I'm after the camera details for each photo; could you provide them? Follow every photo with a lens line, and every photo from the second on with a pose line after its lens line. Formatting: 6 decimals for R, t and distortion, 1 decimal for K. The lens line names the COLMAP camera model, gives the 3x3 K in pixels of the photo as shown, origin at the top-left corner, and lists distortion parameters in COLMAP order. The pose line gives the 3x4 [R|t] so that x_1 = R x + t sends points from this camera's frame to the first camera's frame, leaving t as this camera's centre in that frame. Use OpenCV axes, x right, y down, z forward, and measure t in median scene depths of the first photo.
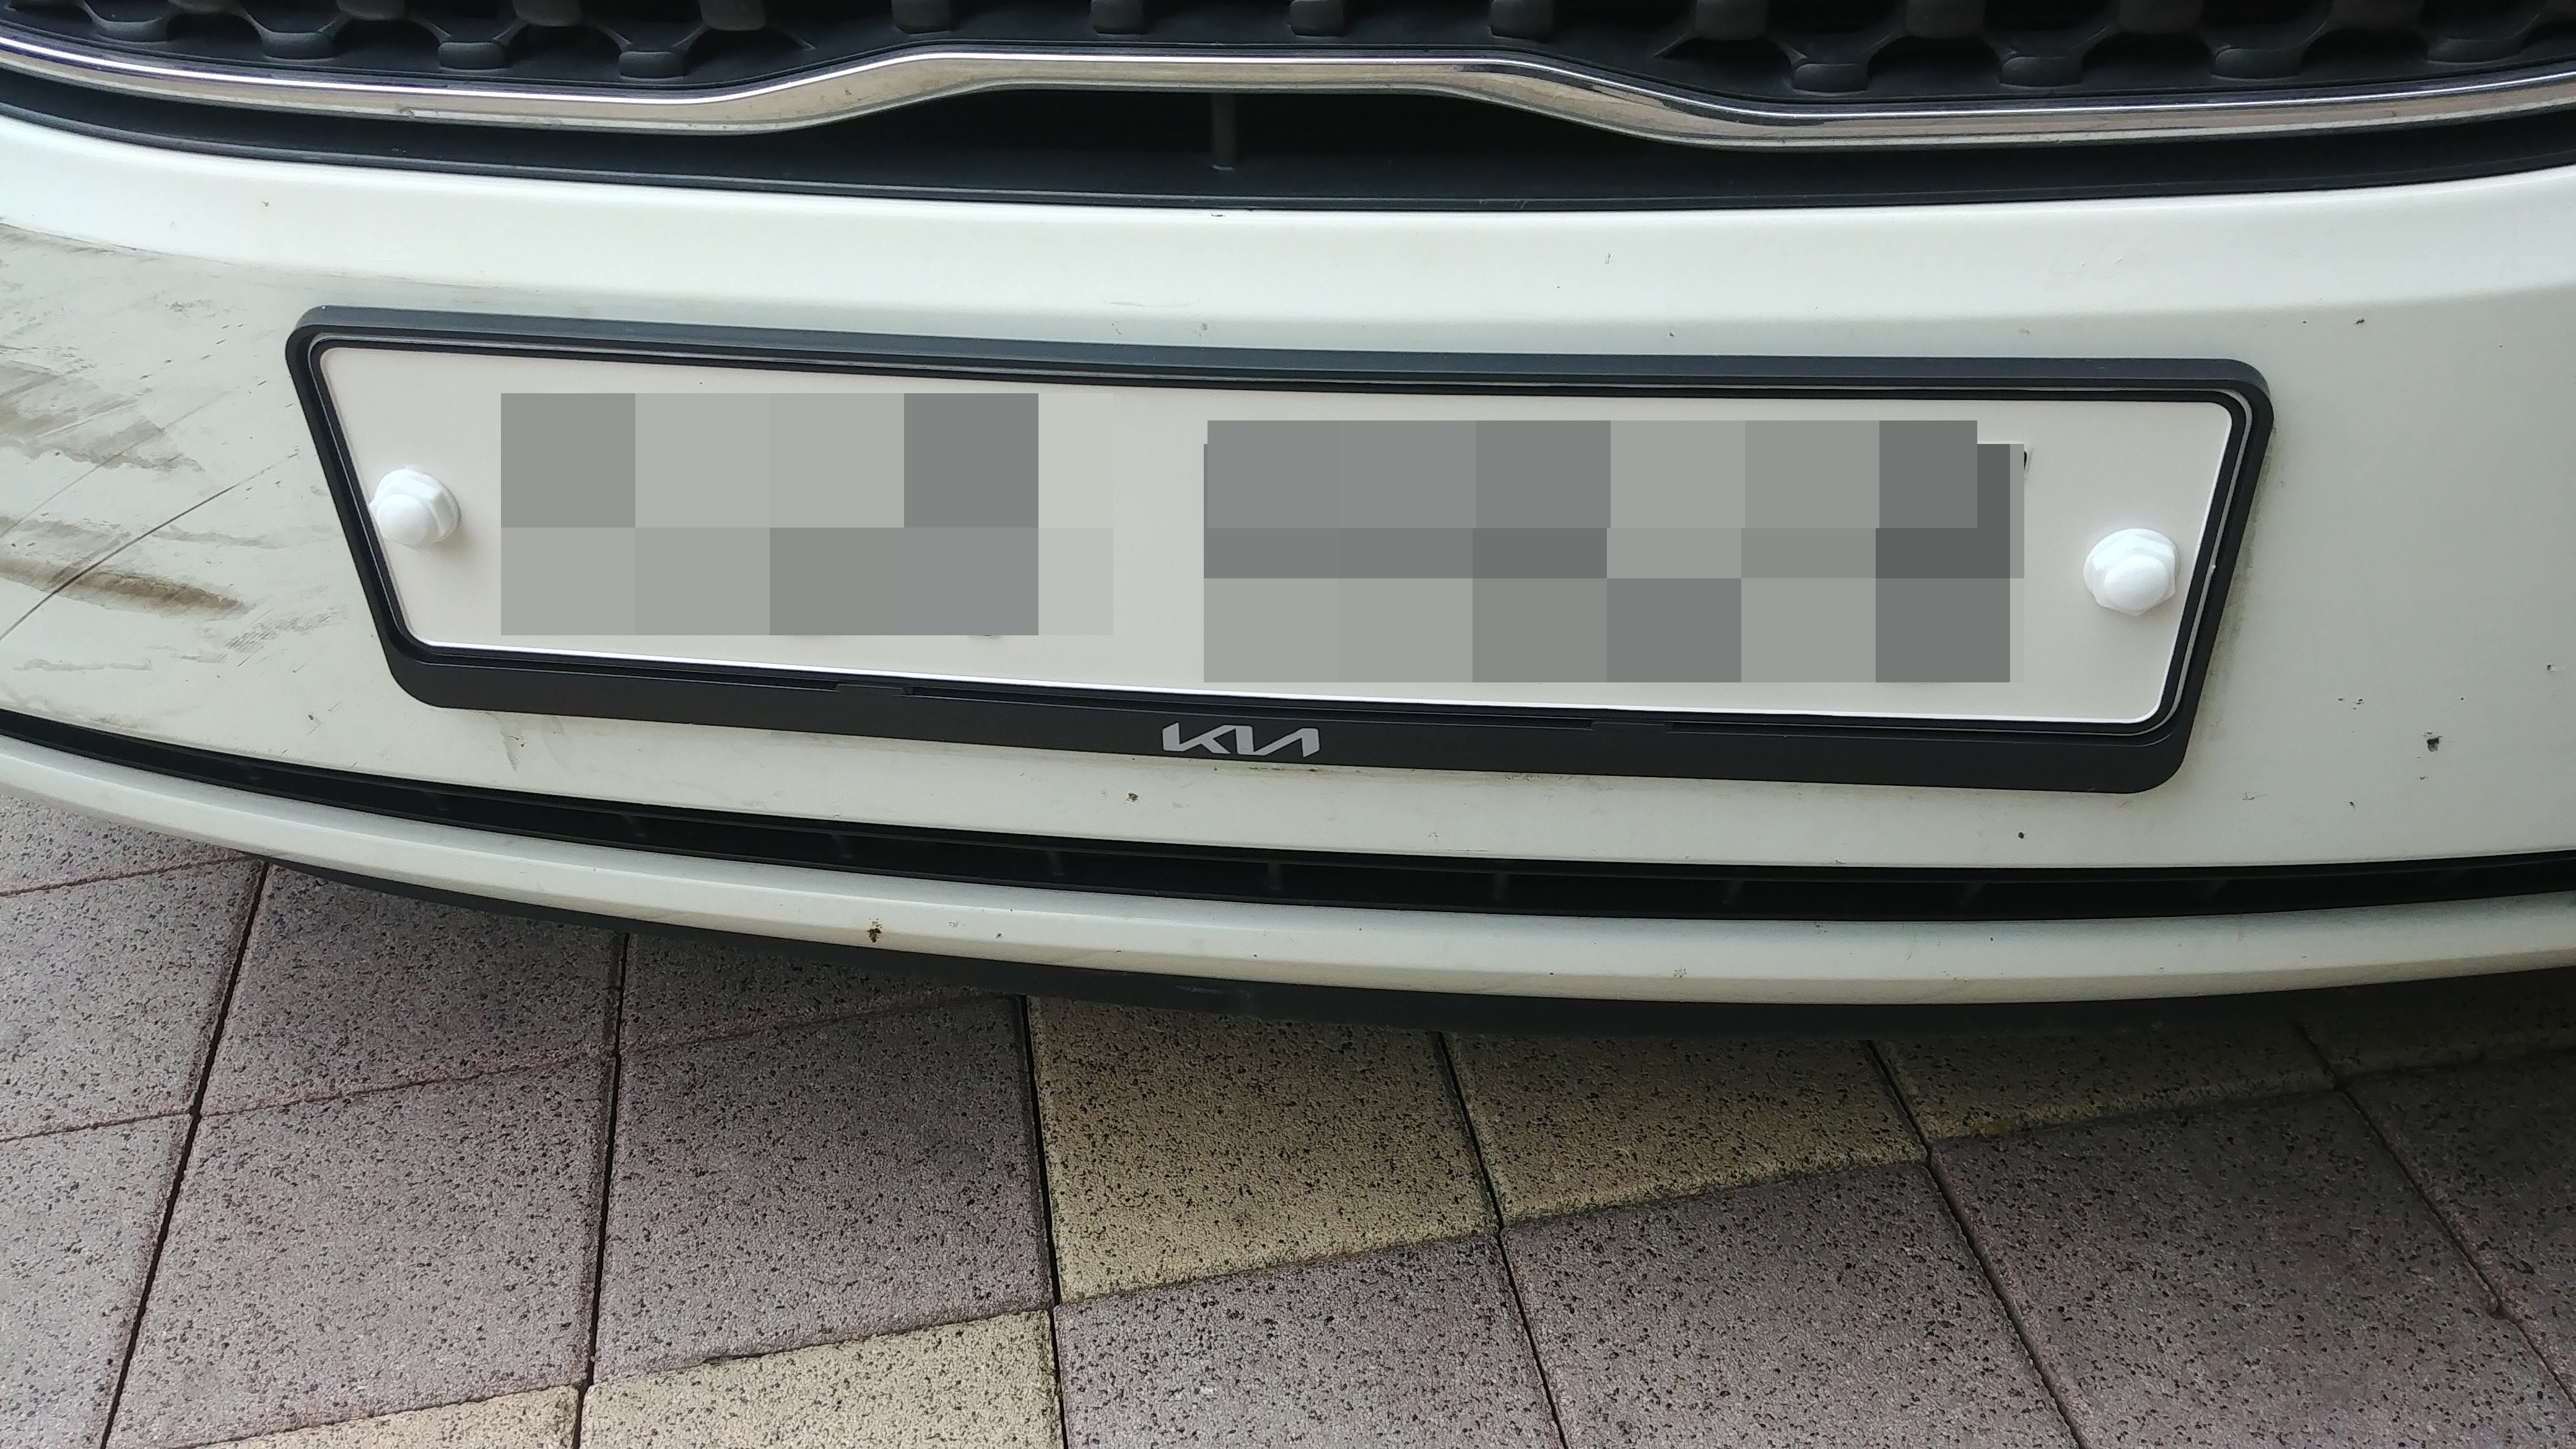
lens RADIAL K [[2133.9, 0, 1289.6], [0, 2133.9, 734.2], [0, 0, 1]] dist [0.004006, -0.002603]
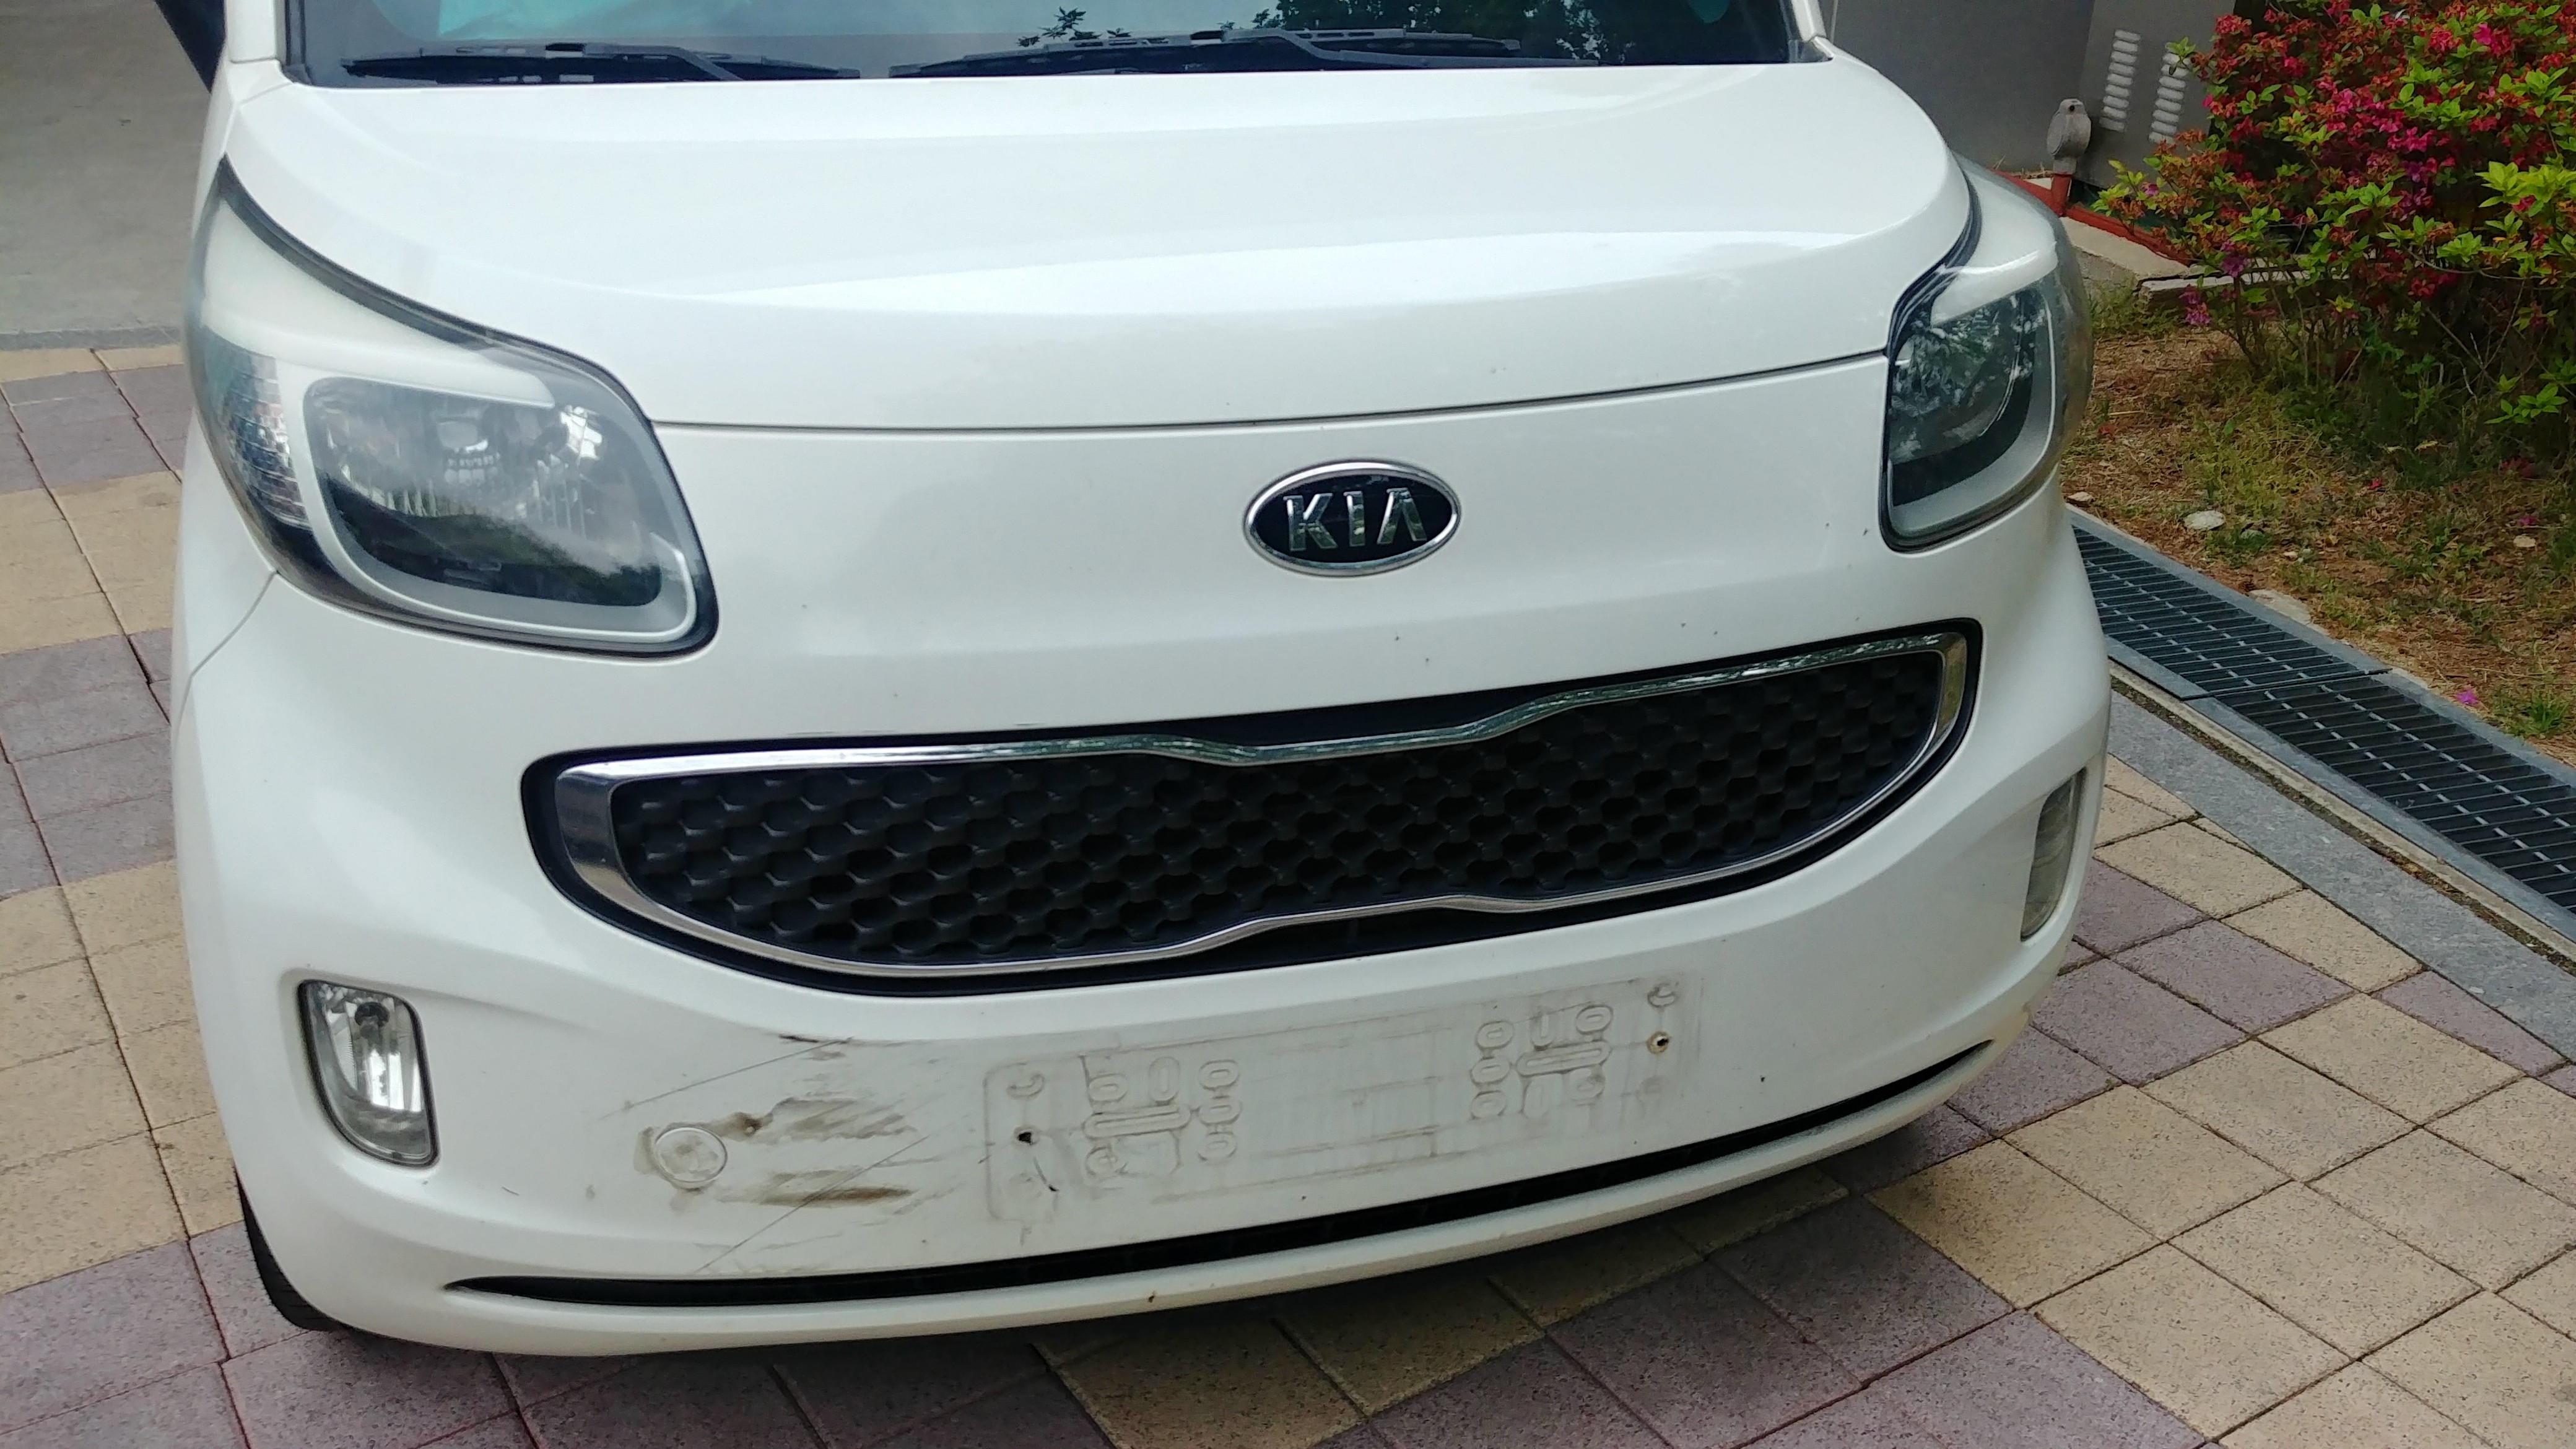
lens RADIAL K [[2133.9, 0, 1282.9], [0, 2133.9, 722.4], [0, 0, 1]] dist [0.004006, -0.002603]
pose [[0.909284, -0.112874, 0.400578, -0.673483], [0.202787, 0.960690, -0.189612, -0.021389], [-0.363429, 0.253643, 0.896429, -0.852395]]
